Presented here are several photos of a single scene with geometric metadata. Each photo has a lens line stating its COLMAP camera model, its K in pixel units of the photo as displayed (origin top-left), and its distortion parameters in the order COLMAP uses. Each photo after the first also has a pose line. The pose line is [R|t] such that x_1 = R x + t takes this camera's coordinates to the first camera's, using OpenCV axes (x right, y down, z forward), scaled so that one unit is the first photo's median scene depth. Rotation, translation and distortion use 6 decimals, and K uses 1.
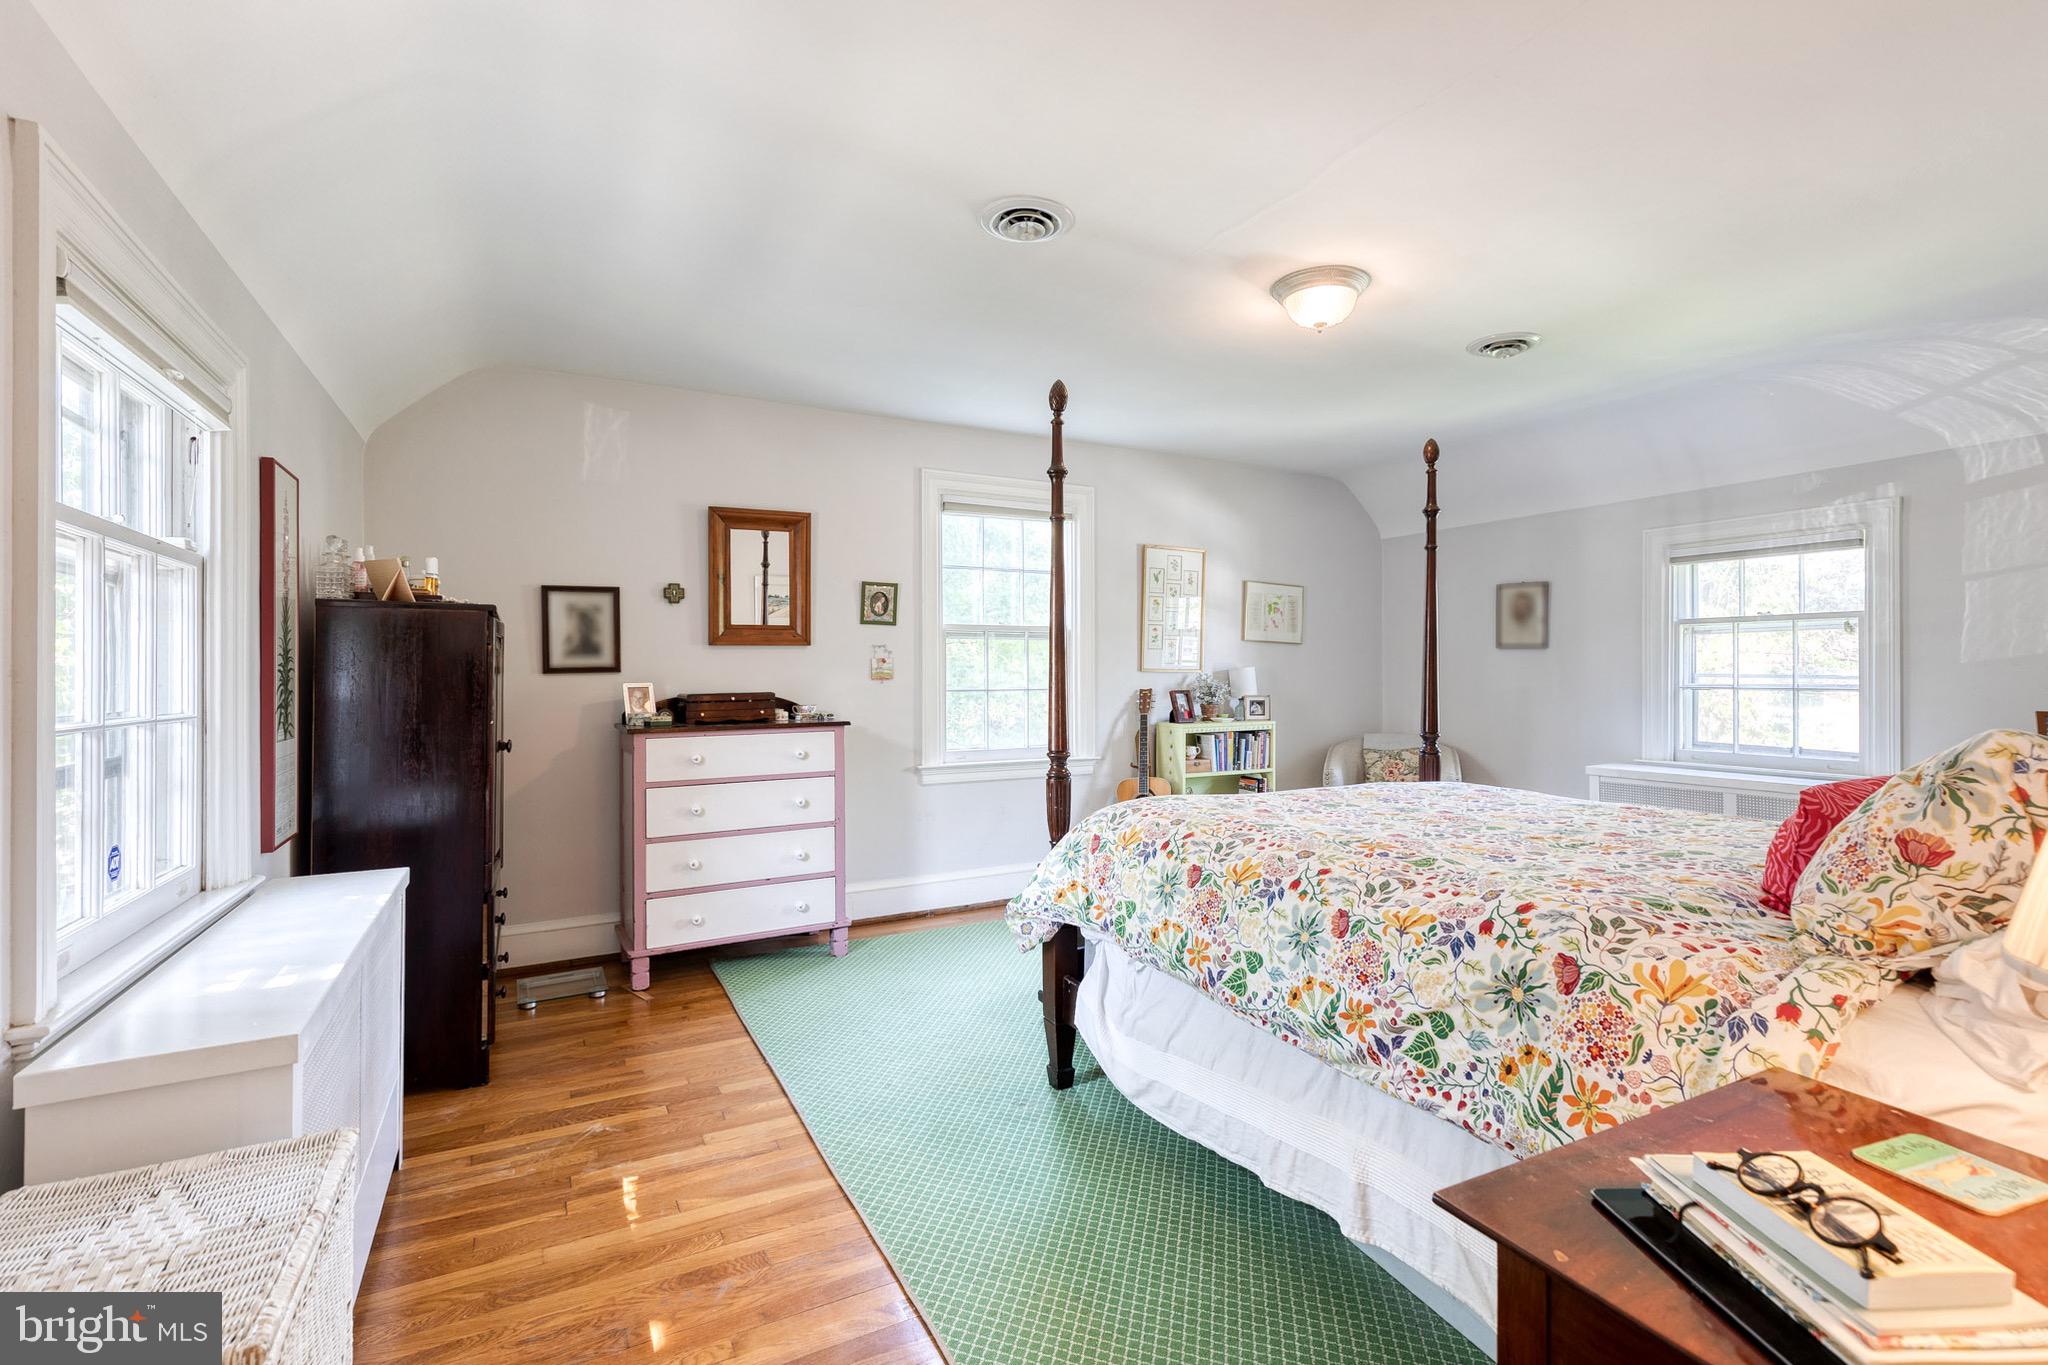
lens RADIAL K [[928.8, 0, 1036.3], [0, 928.8, 680.0], [0, 0, 1]] dist [0.000497, -0.000032]
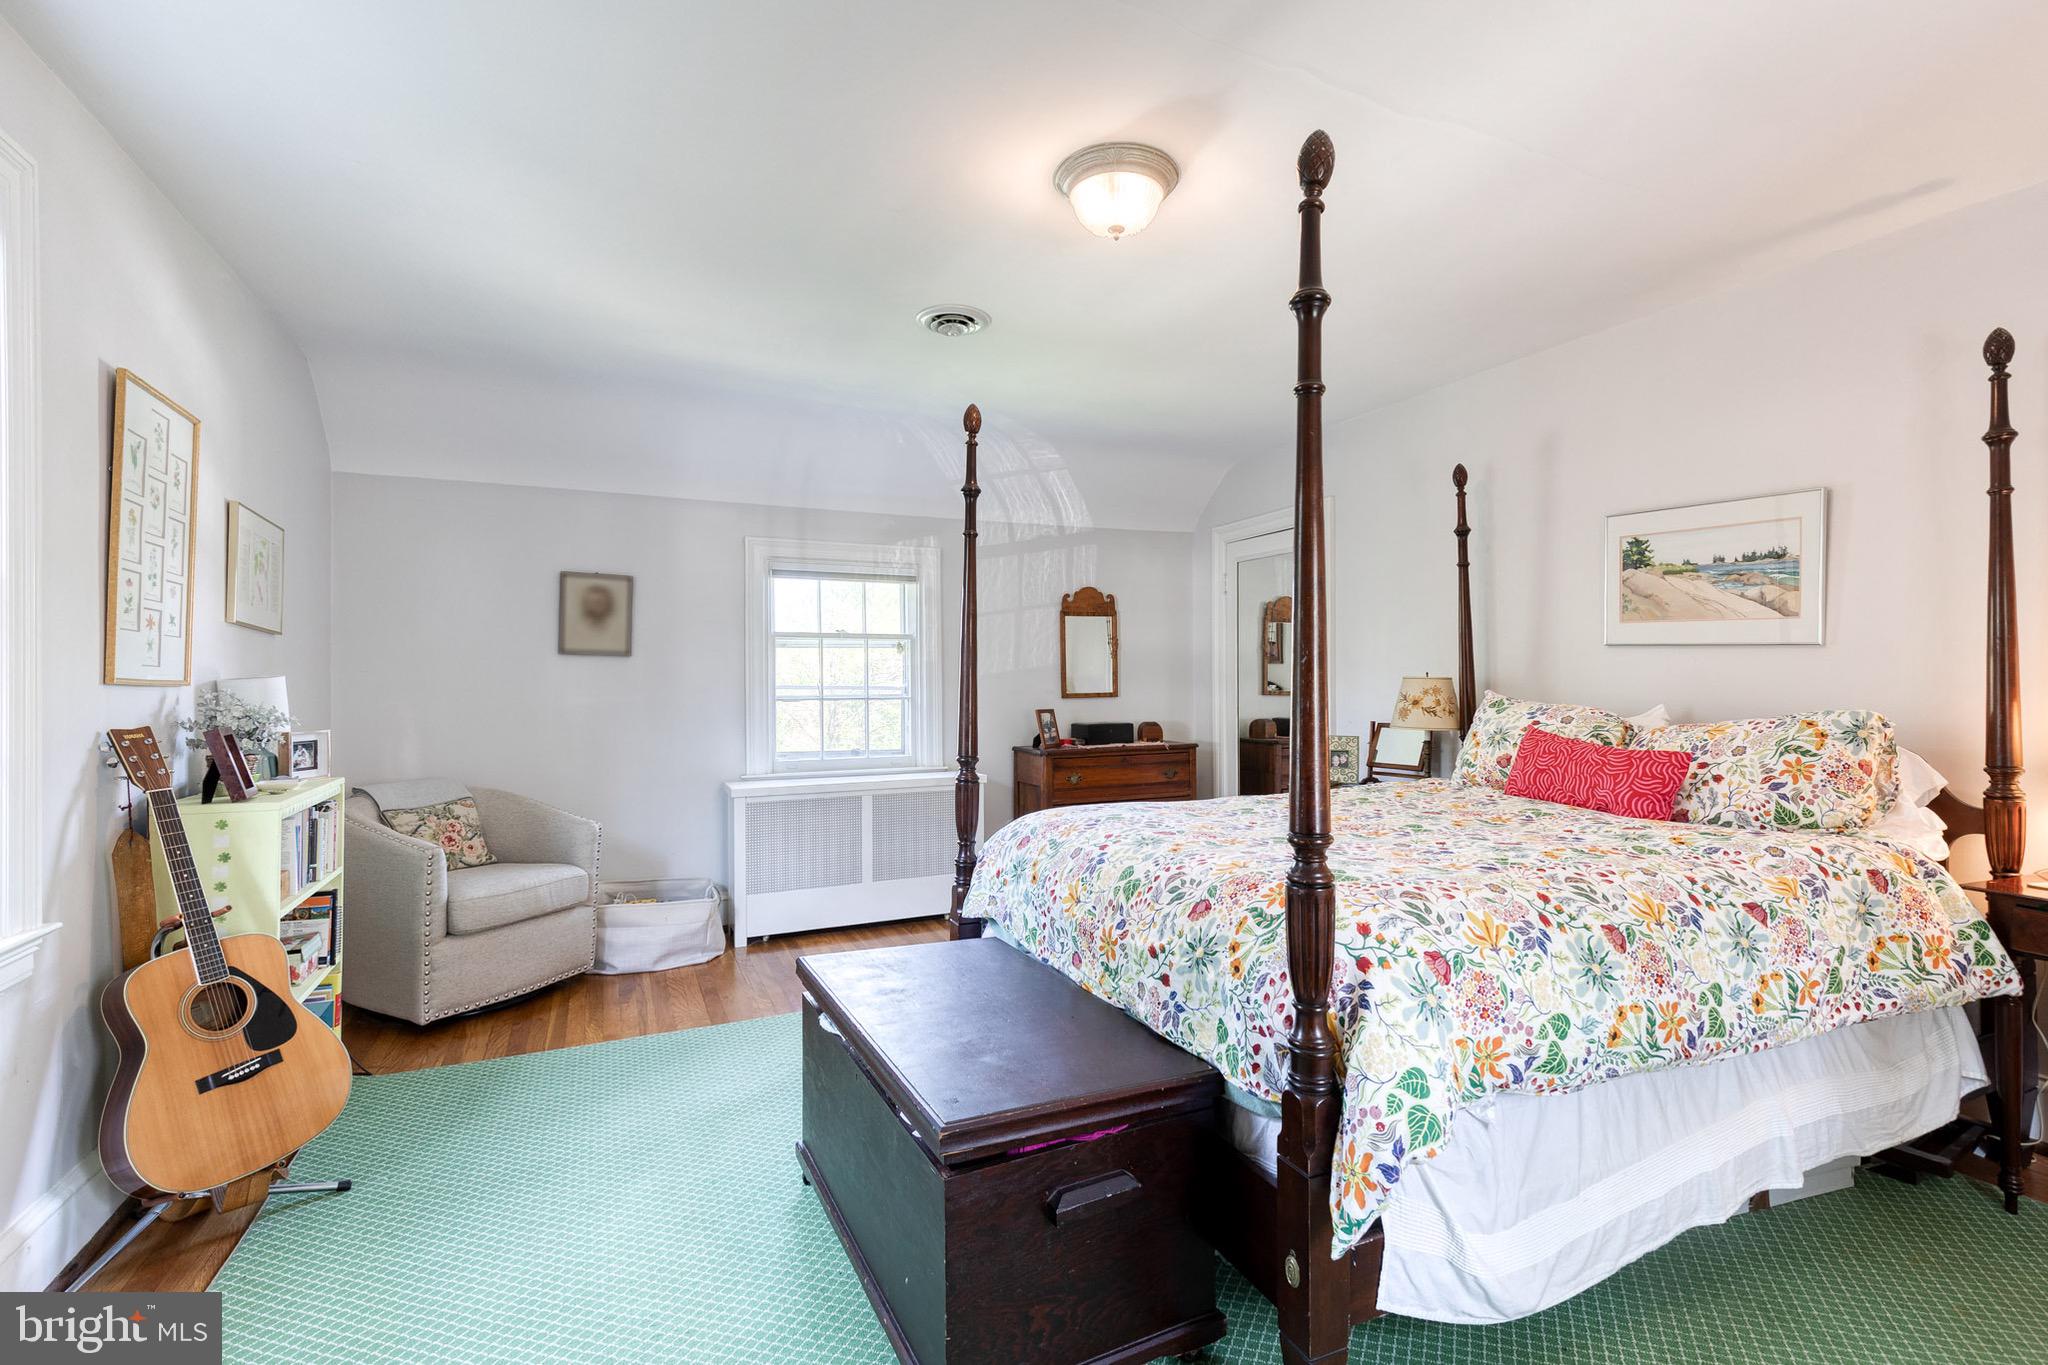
lens RADIAL K [[946.8, 0, 1019.8], [0, 946.8, 686.6], [0, 0, 1]] dist [0.003186, 0.000375]
pose [[0.057767, -0.002603, 0.998327, -0.620478], [0.010541, 0.999942, 0.001997, -0.011441], [-0.998274, 0.010408, 0.057791, 1.346925]]
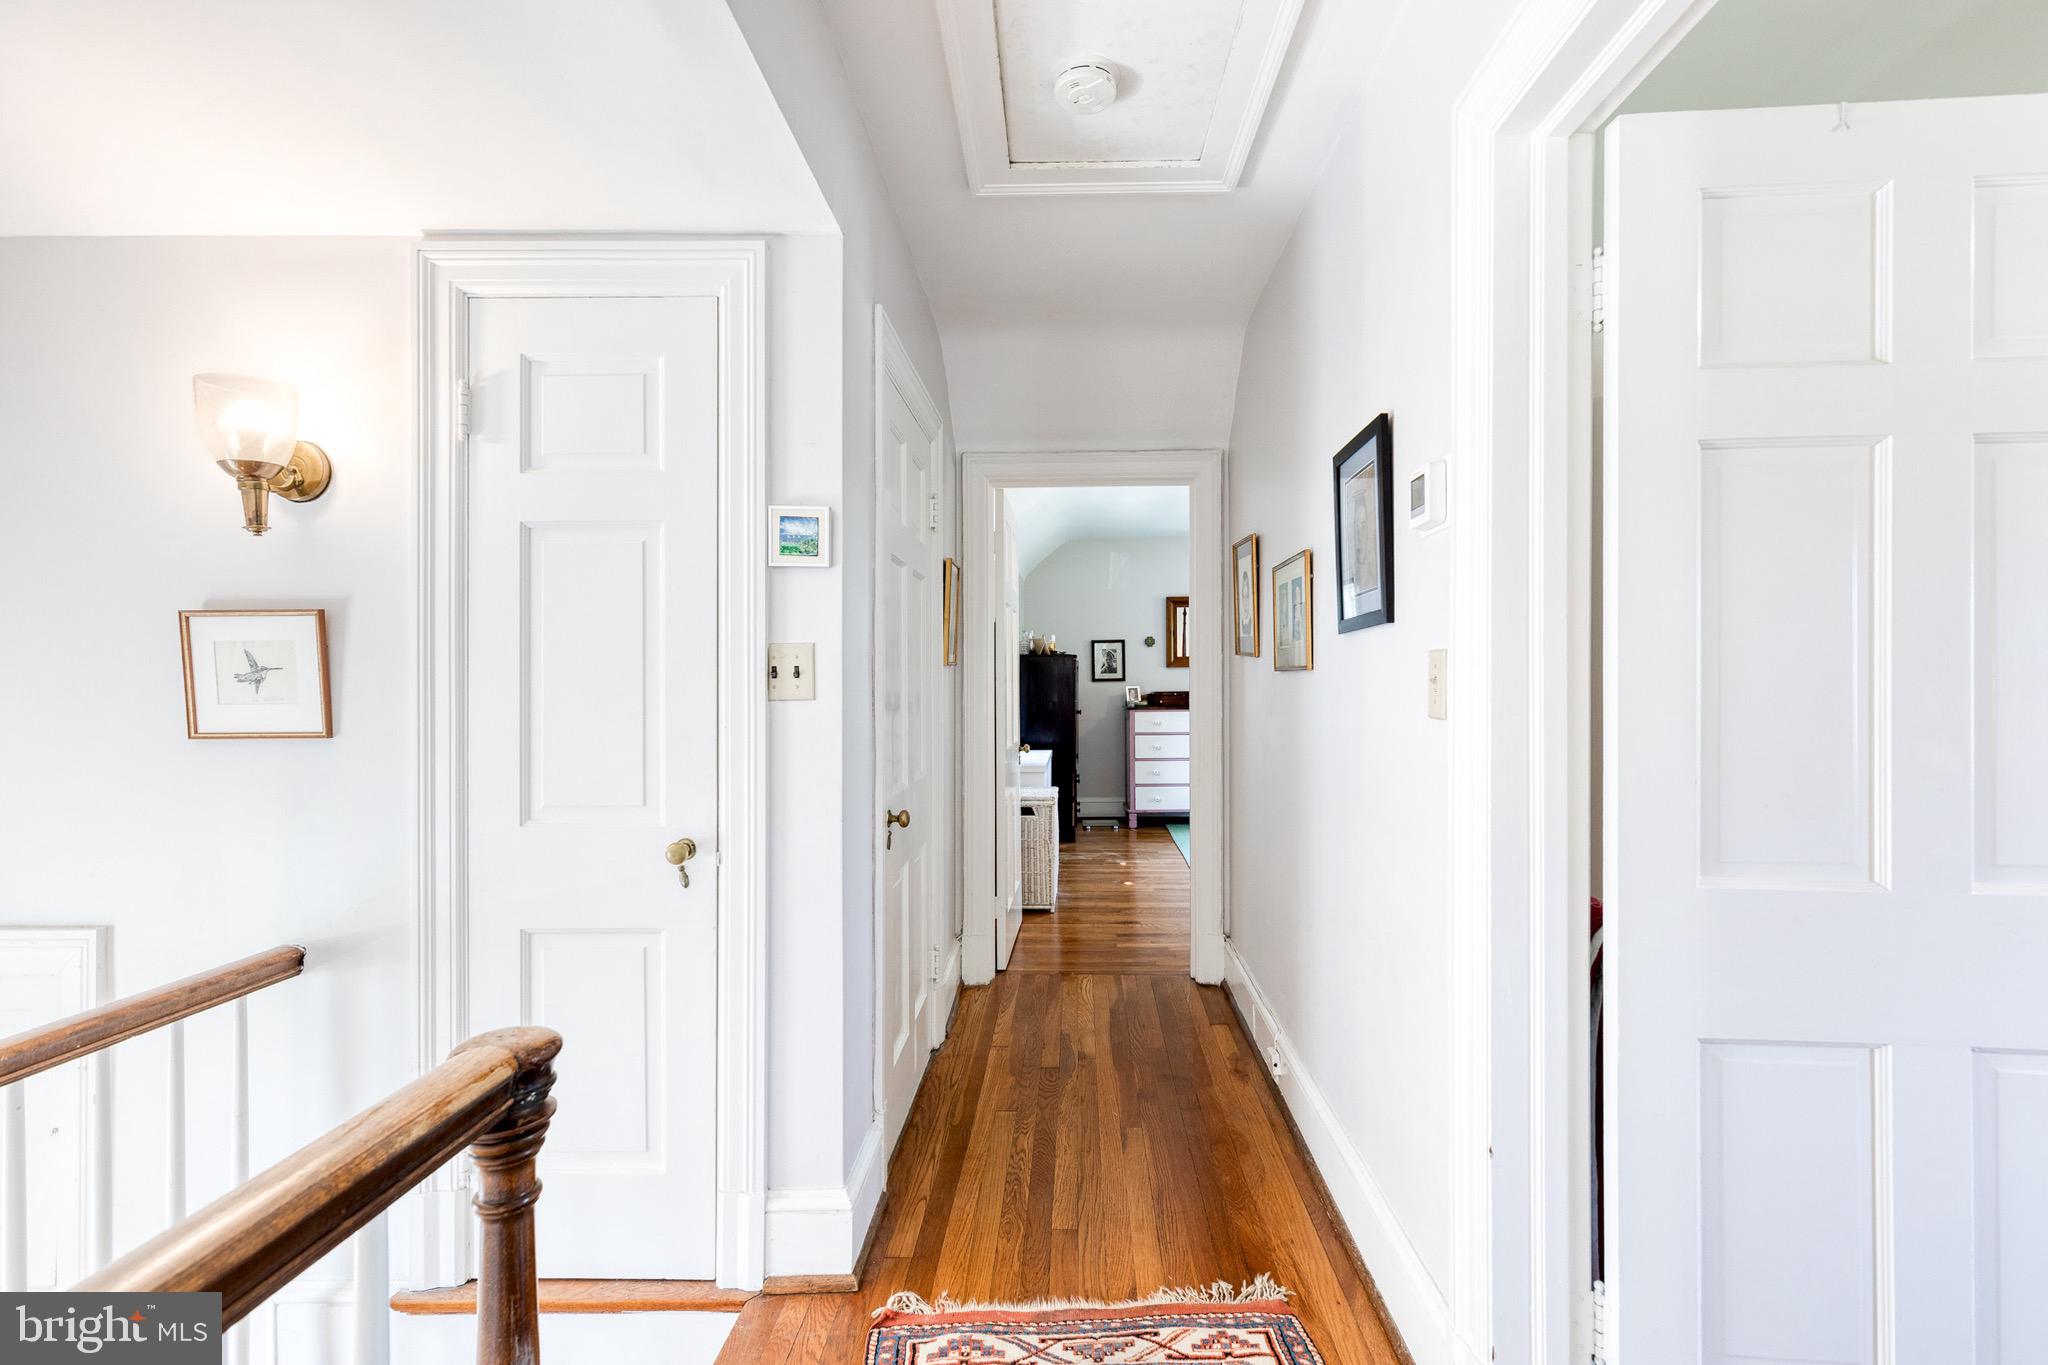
lens RADIAL K [[928.8, 0, 1036.3], [0, 928.8, 680.0], [0, 0, 1]] dist [0.000497, -0.000032]
pose [[0.859023, -0.005762, -0.511905, 0.434531], [-0.000241, 0.999932, -0.011660, 0.013011], [0.511937, 0.010140, 0.858963, -0.865048]]
